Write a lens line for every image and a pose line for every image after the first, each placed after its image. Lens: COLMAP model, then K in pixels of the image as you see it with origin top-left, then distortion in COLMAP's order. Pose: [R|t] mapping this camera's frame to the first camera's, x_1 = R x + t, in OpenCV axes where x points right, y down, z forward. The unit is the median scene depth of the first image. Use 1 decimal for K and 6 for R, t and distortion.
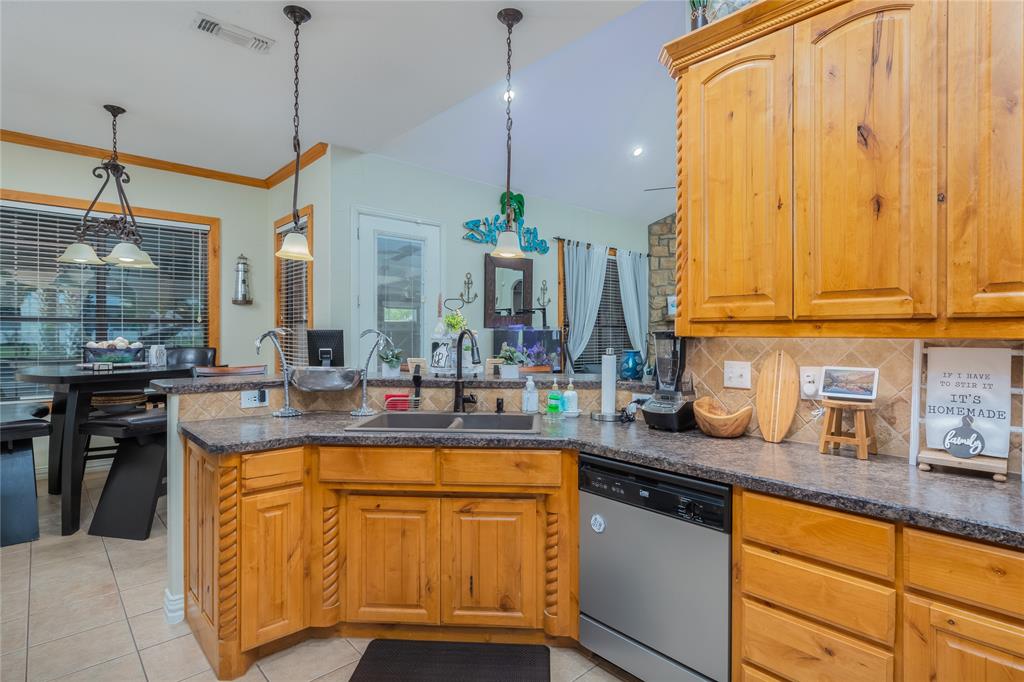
lens RADIAL K [[520.5, 0, 514.7], [0, 520.5, 337.1], [0, 0, 1]] dist [-0.005877, 0.003929]
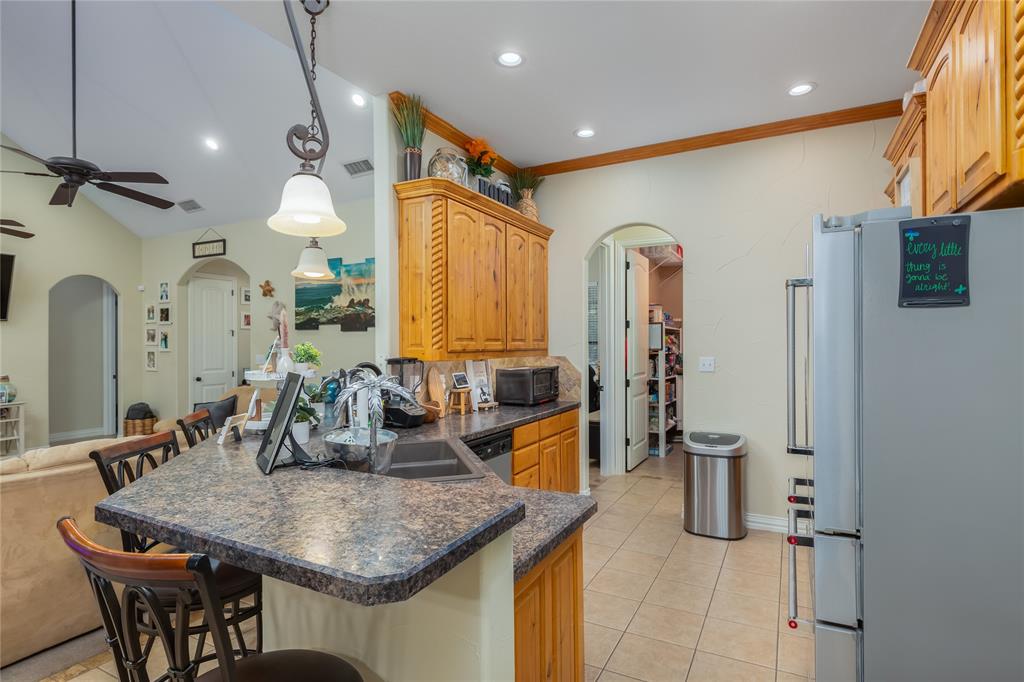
lens RADIAL K [[520.5, 0, 518.0], [0, 520.5, 348.3], [0, 0, 1]] dist [-0.005877, 0.003929]
pose [[-0.329234, -0.006780, 0.944224, -0.925899], [0.010468, 0.999887, 0.010830, -0.040822], [-0.944190, 0.013450, -0.329126, 0.949289]]
